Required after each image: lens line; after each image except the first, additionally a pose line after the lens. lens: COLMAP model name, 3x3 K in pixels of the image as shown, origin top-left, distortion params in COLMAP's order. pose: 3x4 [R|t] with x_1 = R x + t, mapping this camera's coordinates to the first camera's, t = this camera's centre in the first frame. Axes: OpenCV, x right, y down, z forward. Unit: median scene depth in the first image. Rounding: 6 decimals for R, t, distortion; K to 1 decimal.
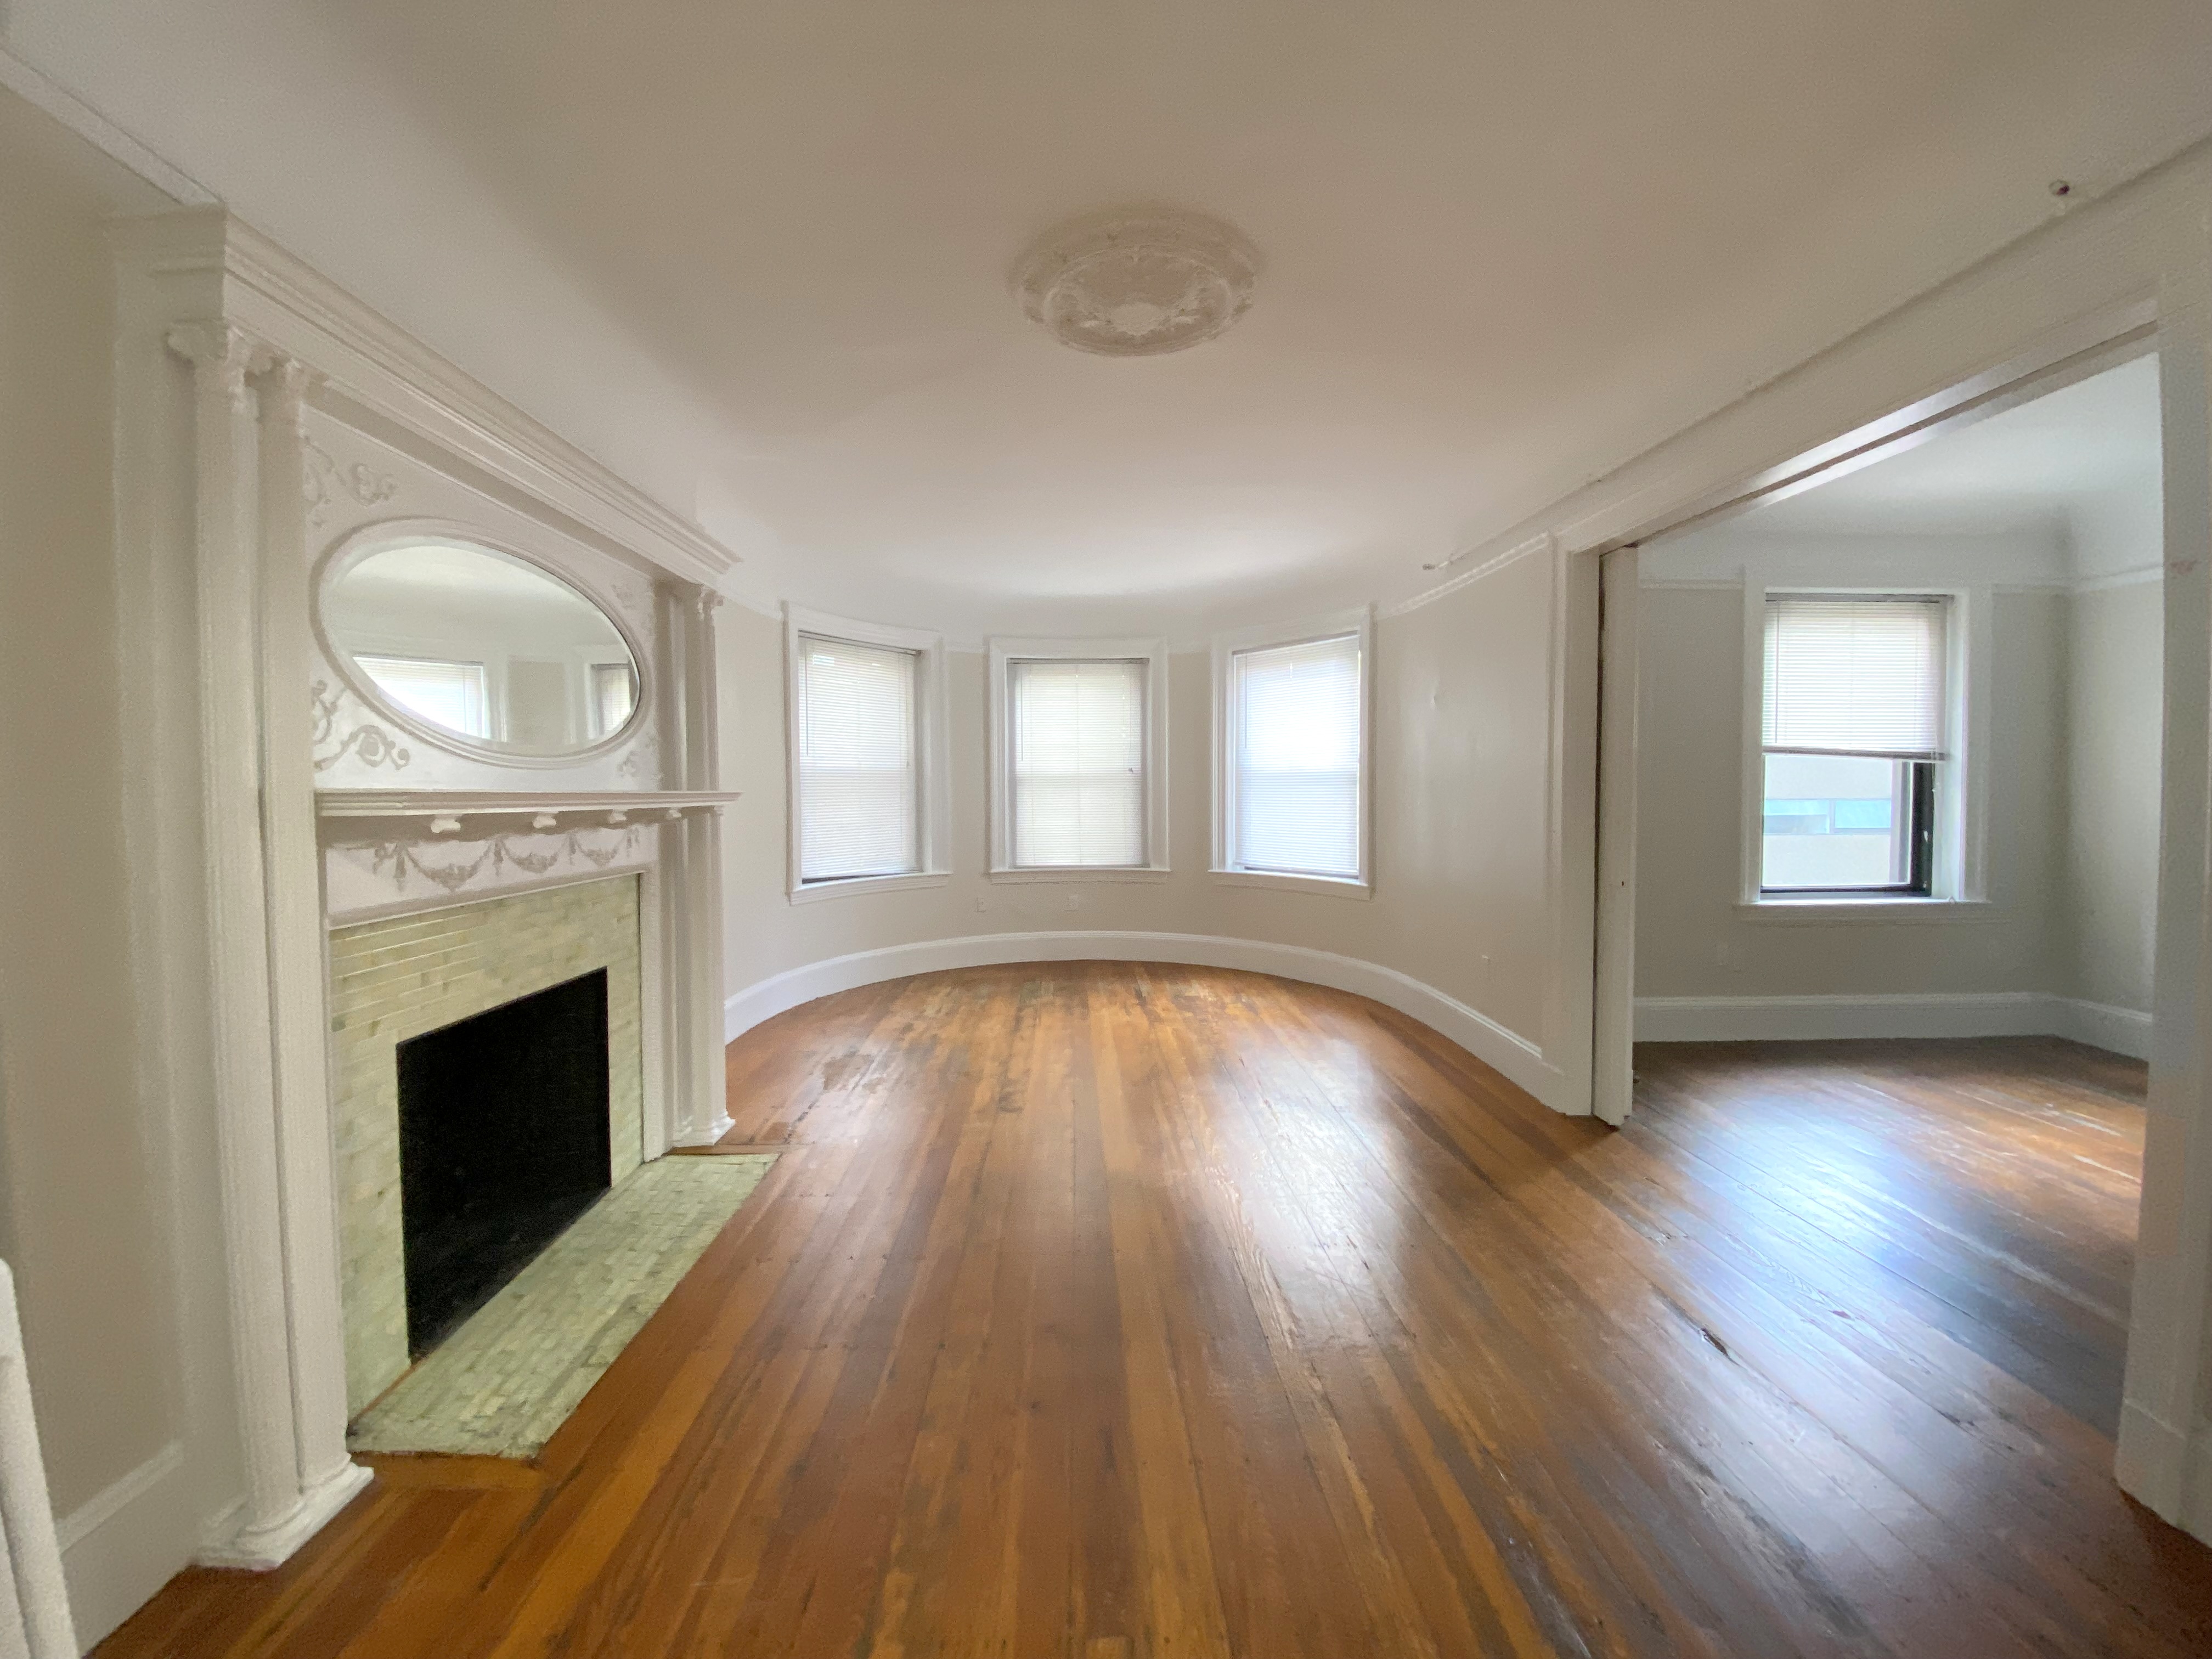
lens RADIAL K [[893.7, 0, 1084.8], [0, 893.7, 820.1], [0, 0, 1]] dist [0.000190, -0.002613]
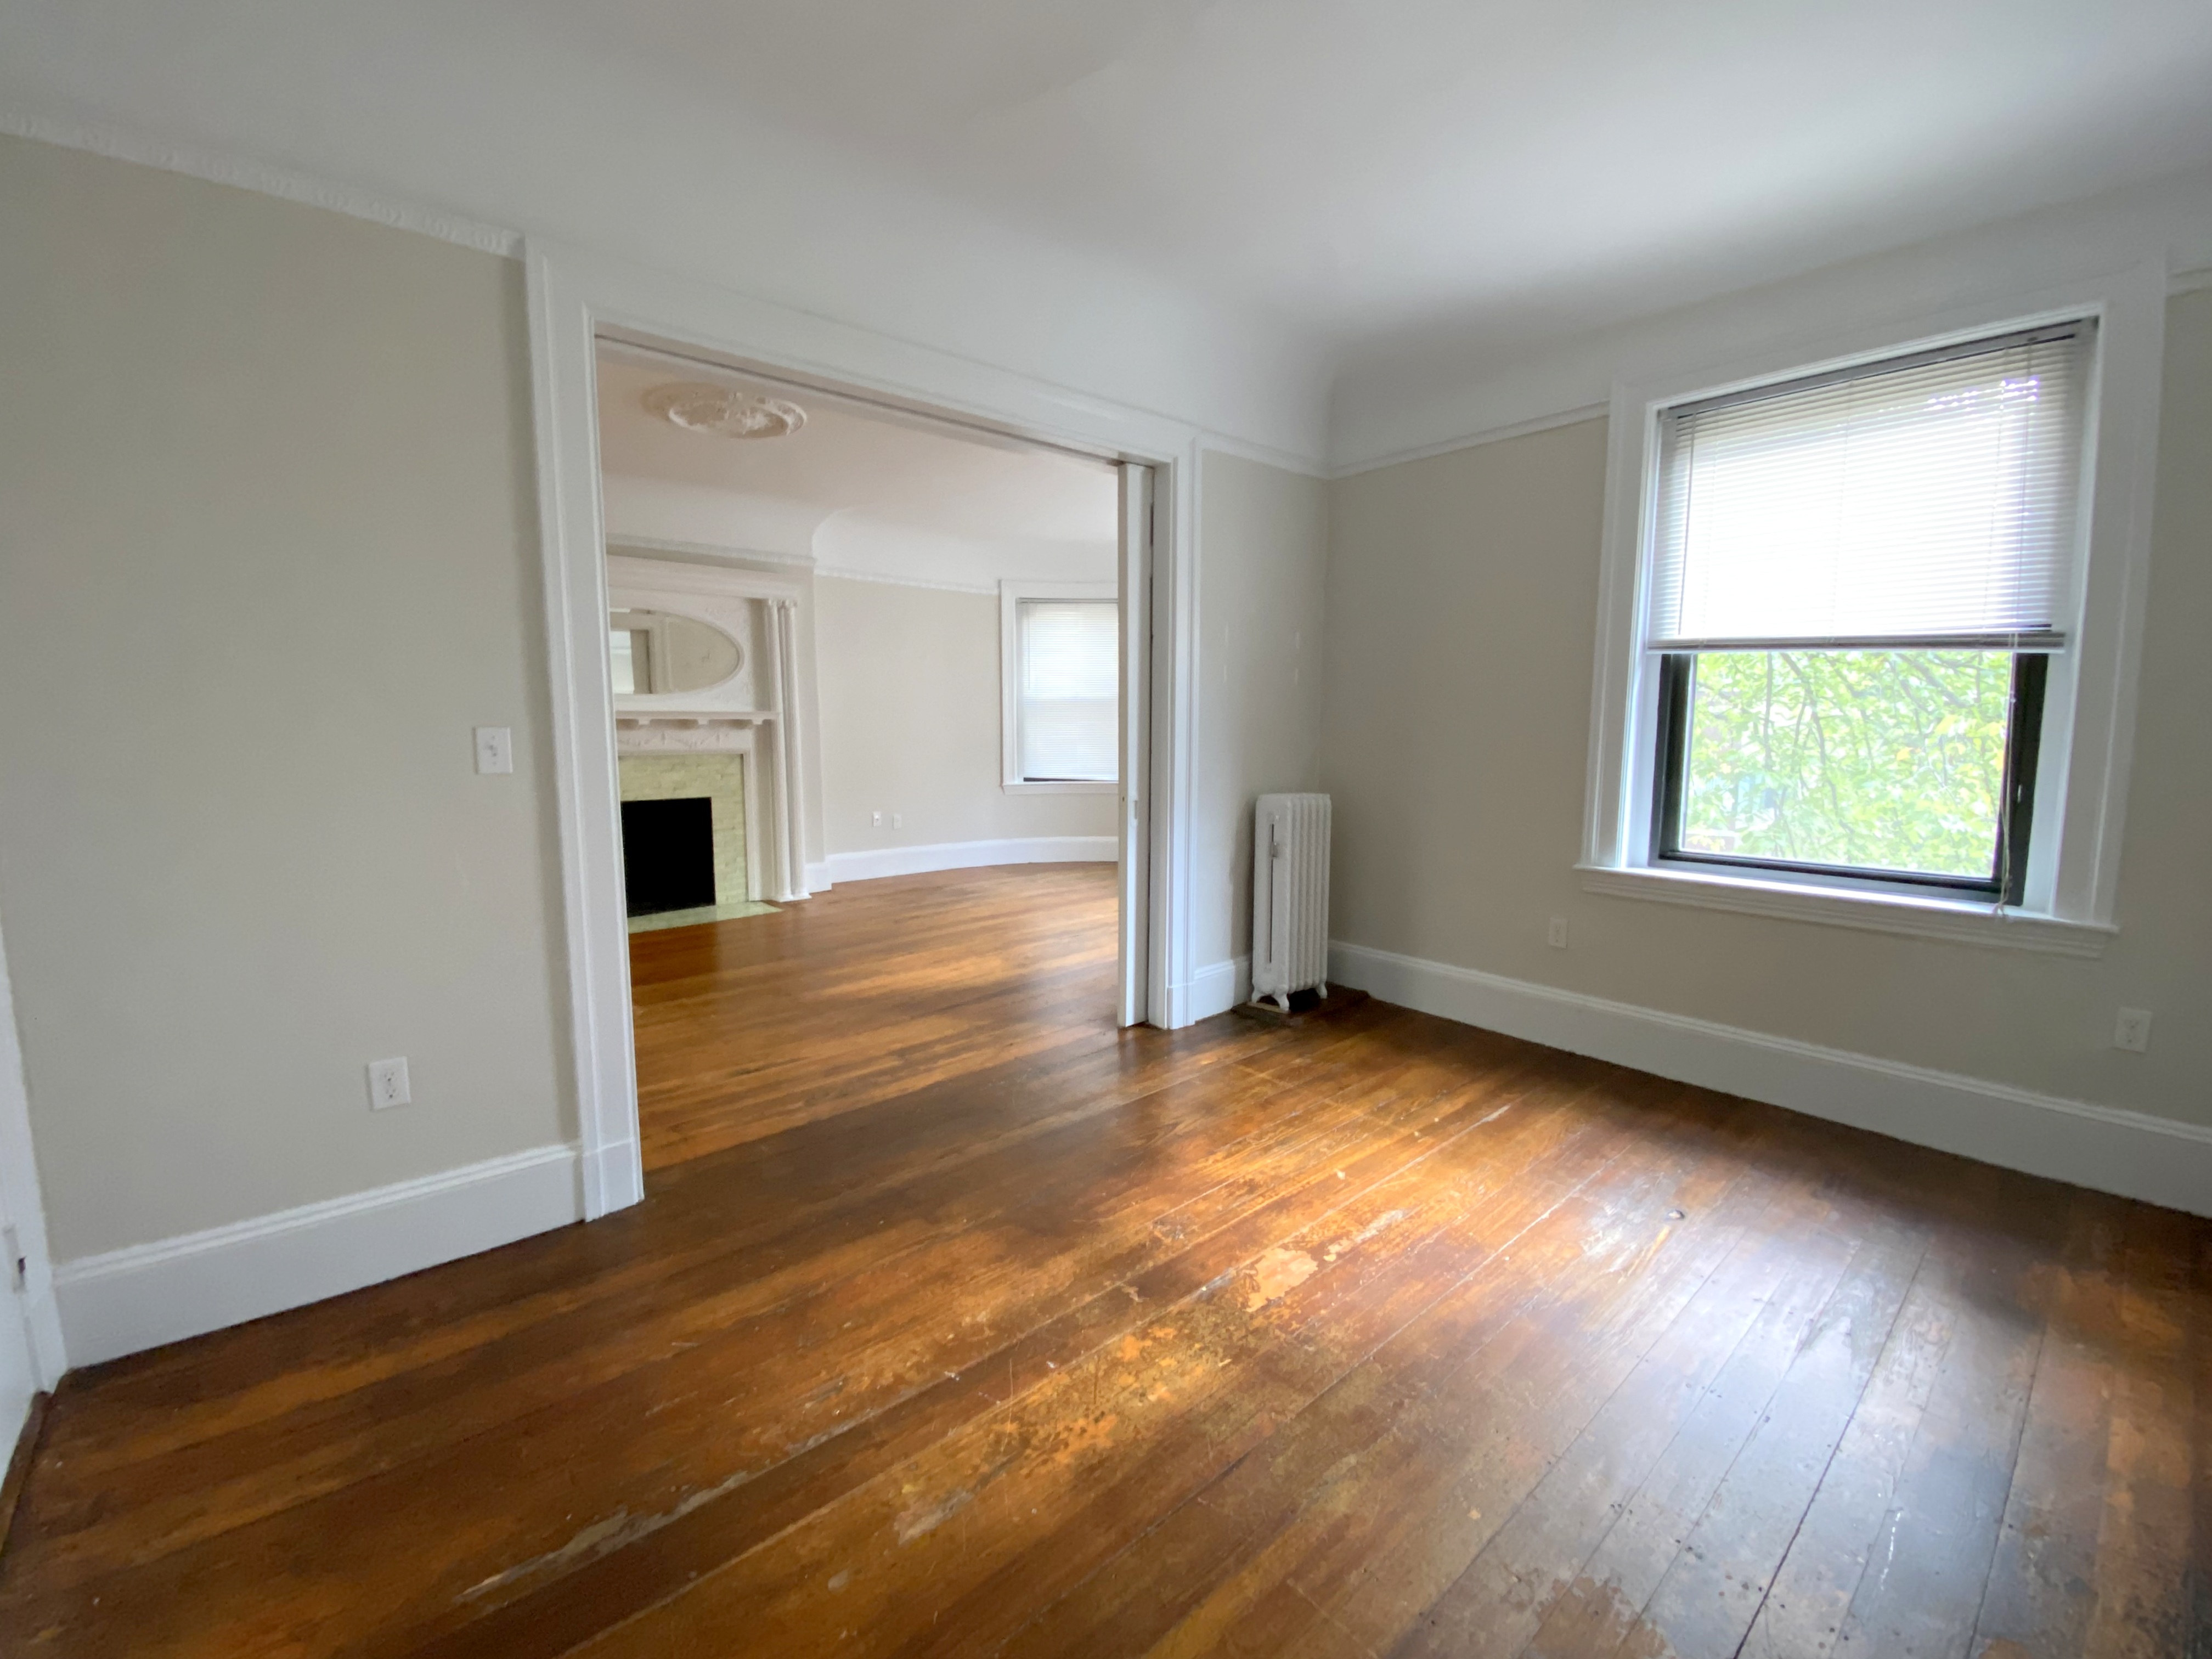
lens RADIAL K [[893.7, 0, 1104.8], [0, 893.7, 810.5], [0, 0, 1]] dist [0.000190, -0.002613]
pose [[0.639475, 0.079103, -0.764732, 1.008942], [-0.032980, 0.996600, 0.075509, 0.006677], [0.768104, -0.023065, 0.639909, 0.244824]]
